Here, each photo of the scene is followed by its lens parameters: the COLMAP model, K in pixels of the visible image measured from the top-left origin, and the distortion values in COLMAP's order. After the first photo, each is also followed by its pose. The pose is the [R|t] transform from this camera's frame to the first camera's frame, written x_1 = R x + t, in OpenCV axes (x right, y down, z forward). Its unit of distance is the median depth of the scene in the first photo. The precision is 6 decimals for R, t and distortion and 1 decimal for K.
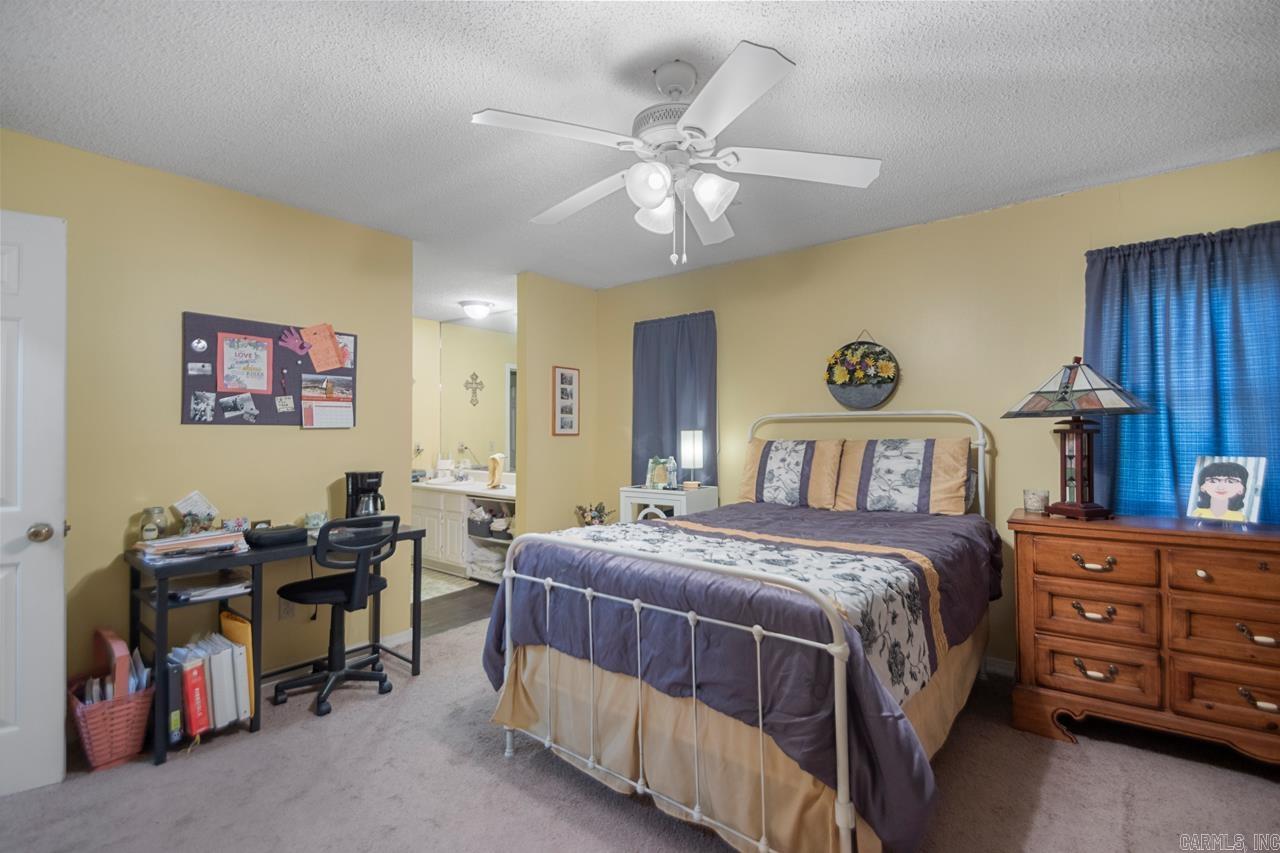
lens RADIAL K [[589.7, 0, 641.4], [0, 589.7, 427.9], [0, 0, 1]] dist [0.003439, -0.011186]
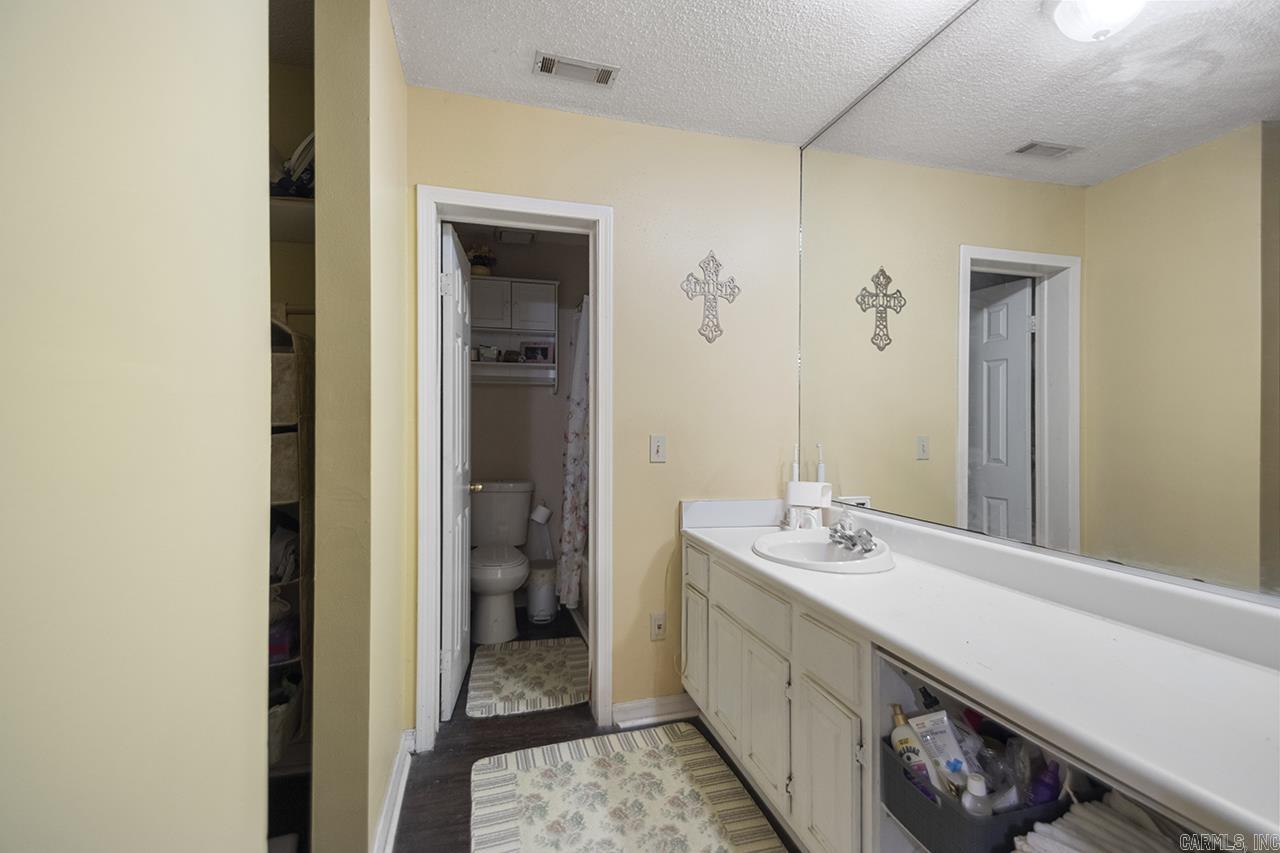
lens RADIAL K [[589.7, 0, 644.0], [0, 589.7, 426.9], [0, 0, 1]] dist [0.003439, -0.011186]
pose [[0.818625, 0.013050, -0.574180, -0.190486], [-0.006590, 0.999889, 0.013329, 0.012303], [0.574290, -0.007127, 0.818621, 0.595284]]
